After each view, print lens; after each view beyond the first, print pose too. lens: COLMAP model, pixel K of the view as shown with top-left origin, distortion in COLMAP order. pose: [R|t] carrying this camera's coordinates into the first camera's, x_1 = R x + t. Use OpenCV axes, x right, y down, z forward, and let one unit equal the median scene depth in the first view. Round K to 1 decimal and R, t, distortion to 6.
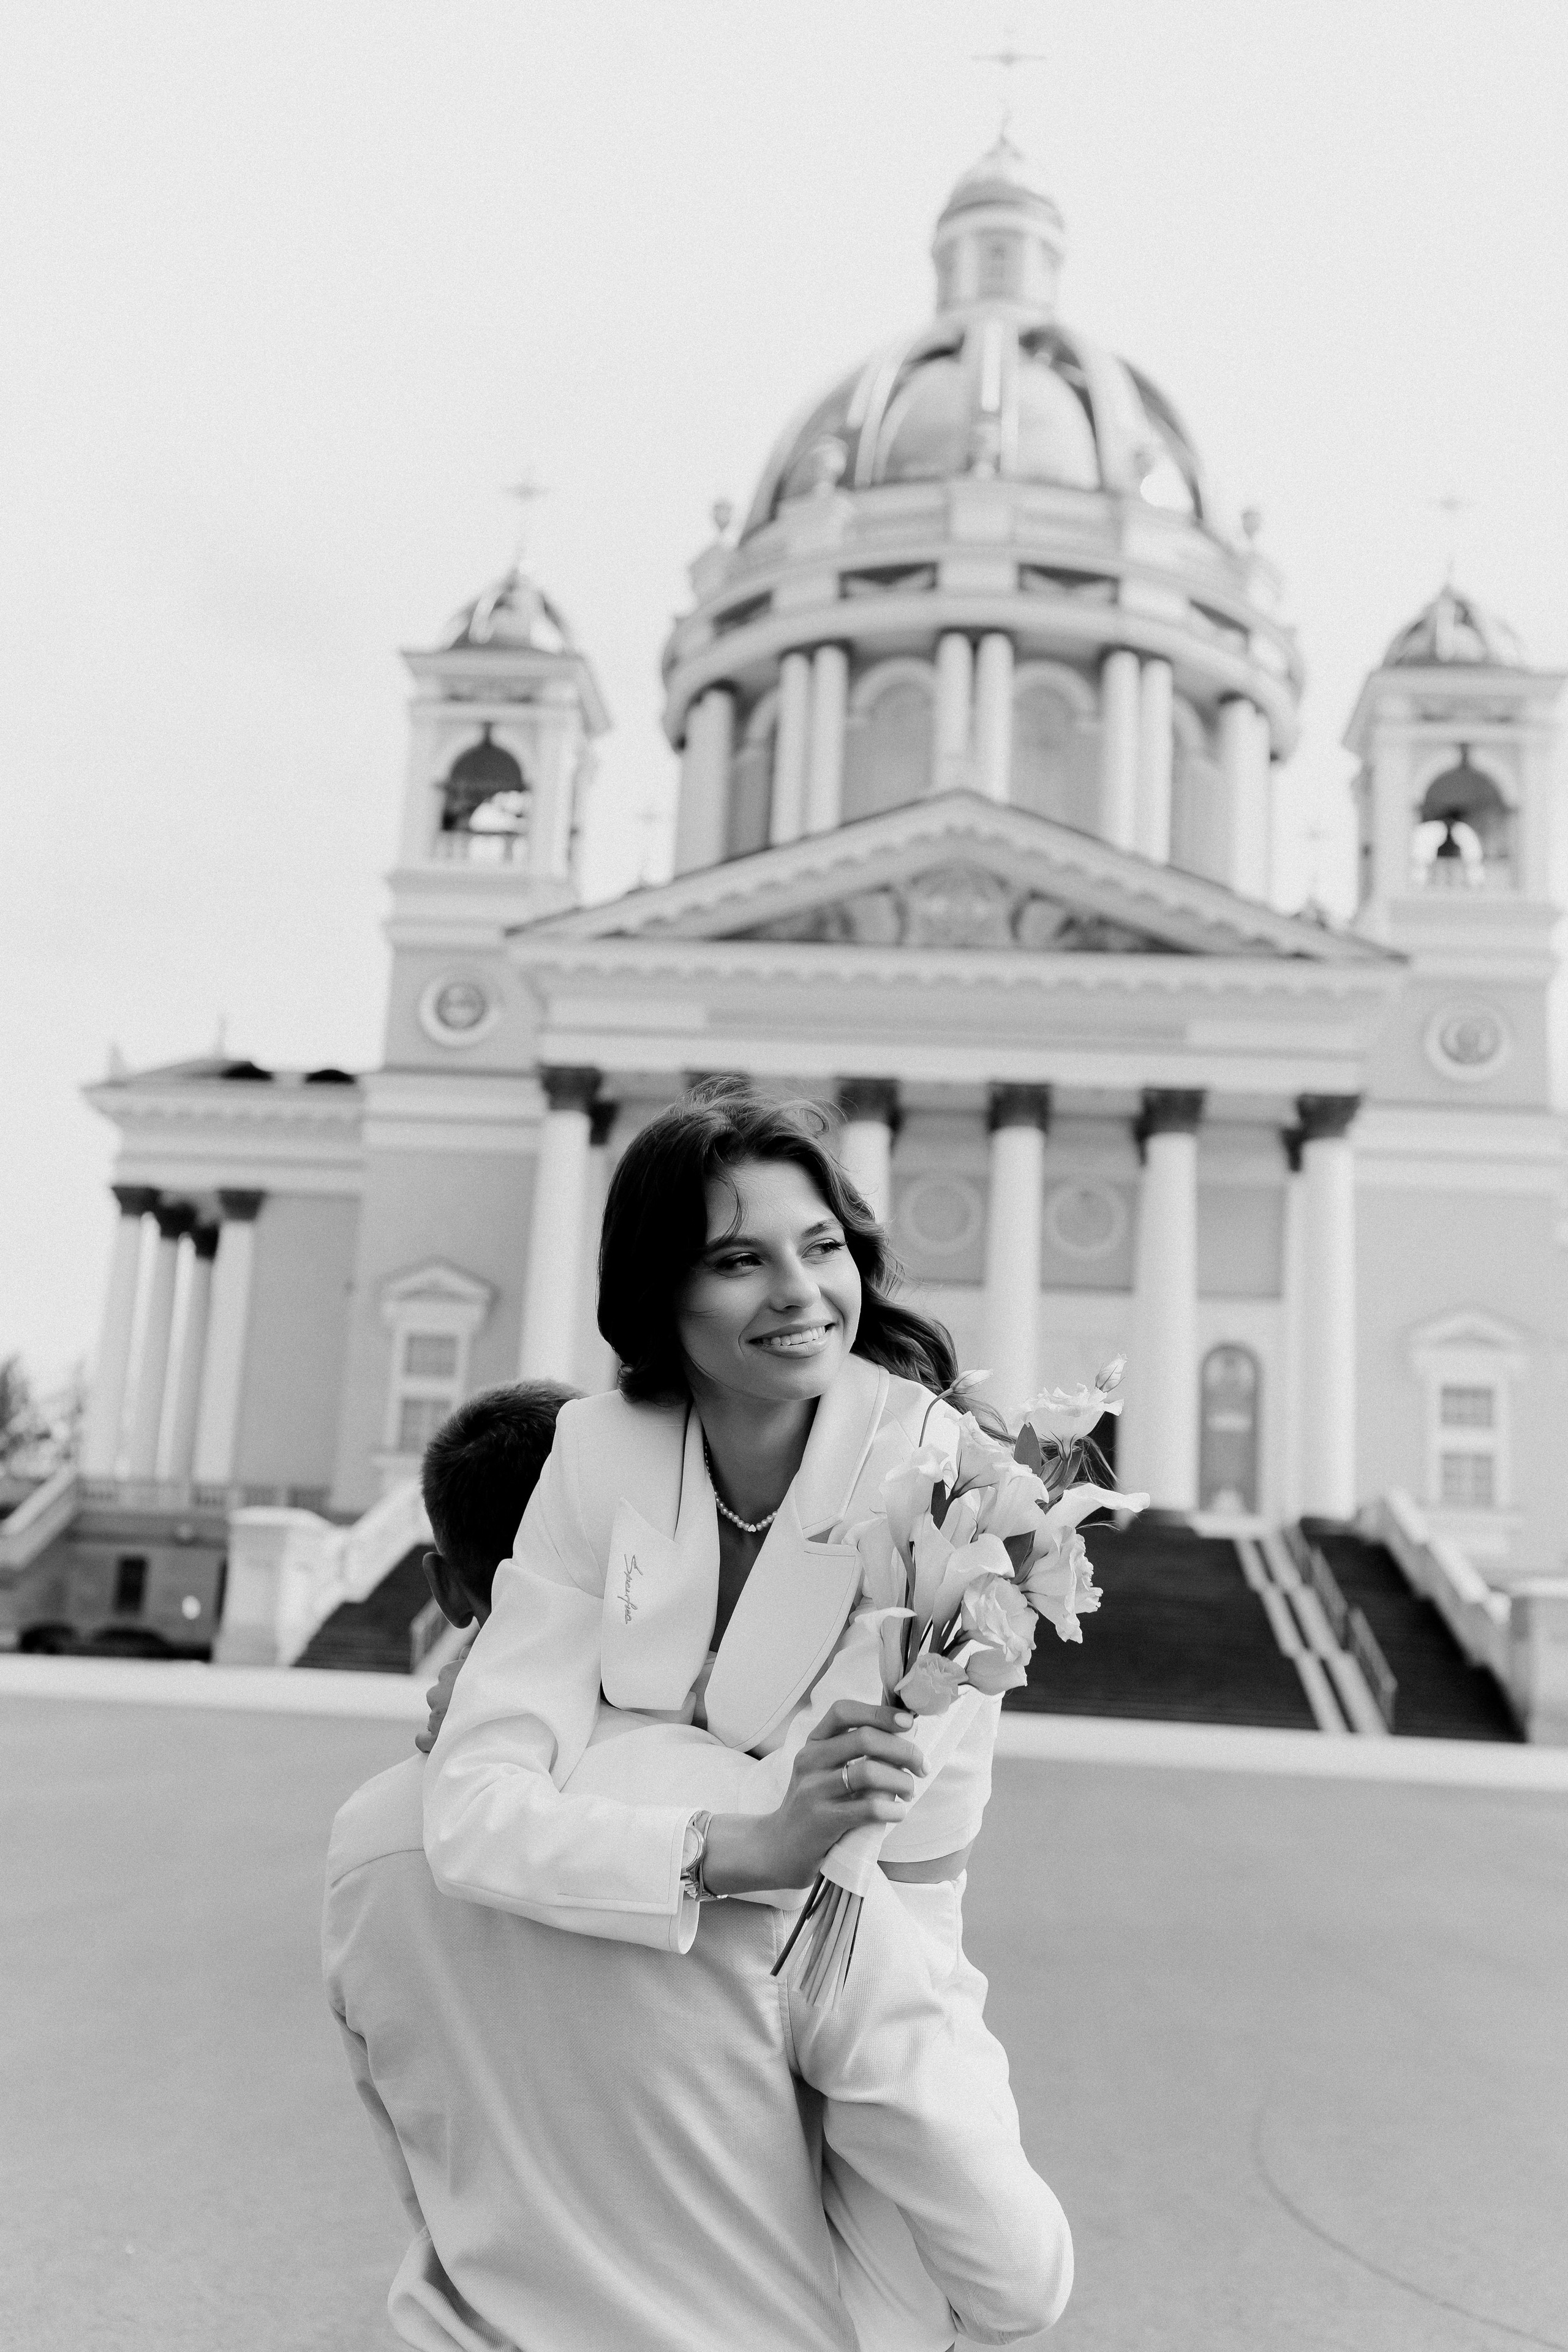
lens RADIAL K [[2359.6, 0, 781.4], [0, 2359.6, 1169.1], [0, 0, 1]] dist [0.009249, 0.000000]
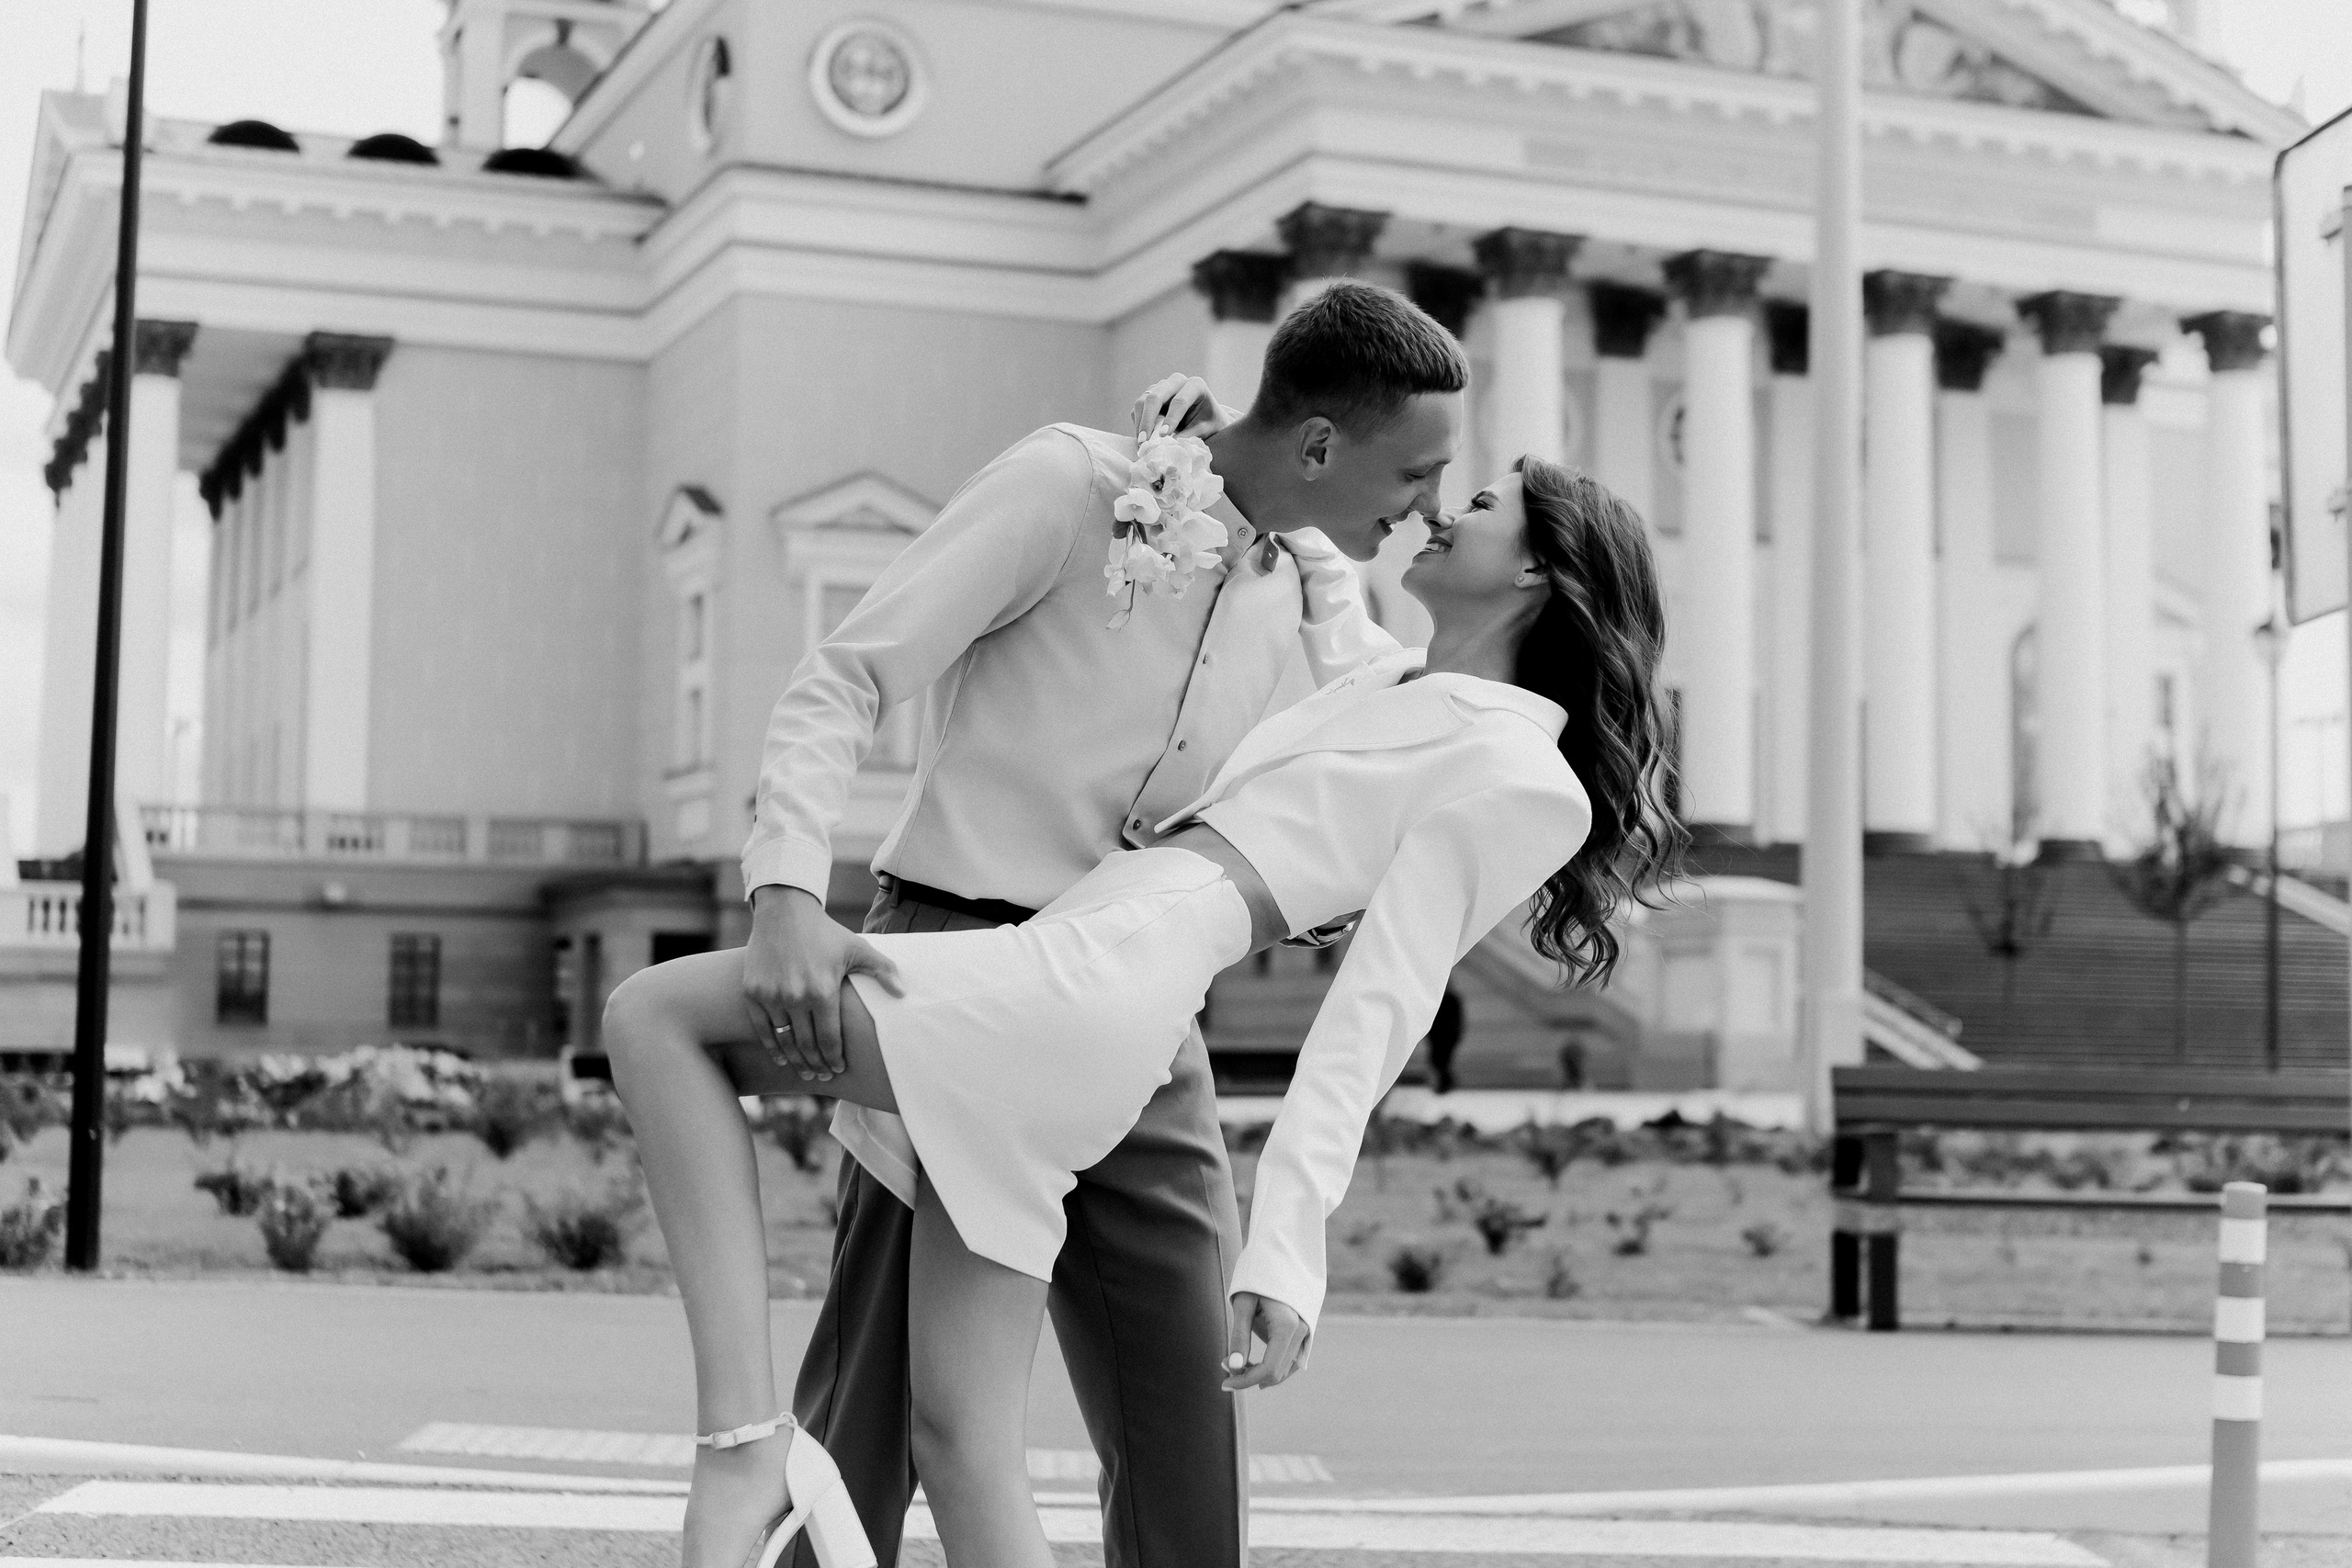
lens RADIAL K [[3687.7, 0, 1176.4], [0, 3687.7, 784.4], [0, 0, 1]] dist [-0.068833, 0.000000]
pose [[0.898041, -0.006885, 0.439859, -0.477400], [-0.055495, 0.990117, 0.128799, -0.011077], [-0.436398, -0.140076, 0.888783, 0.046620]]
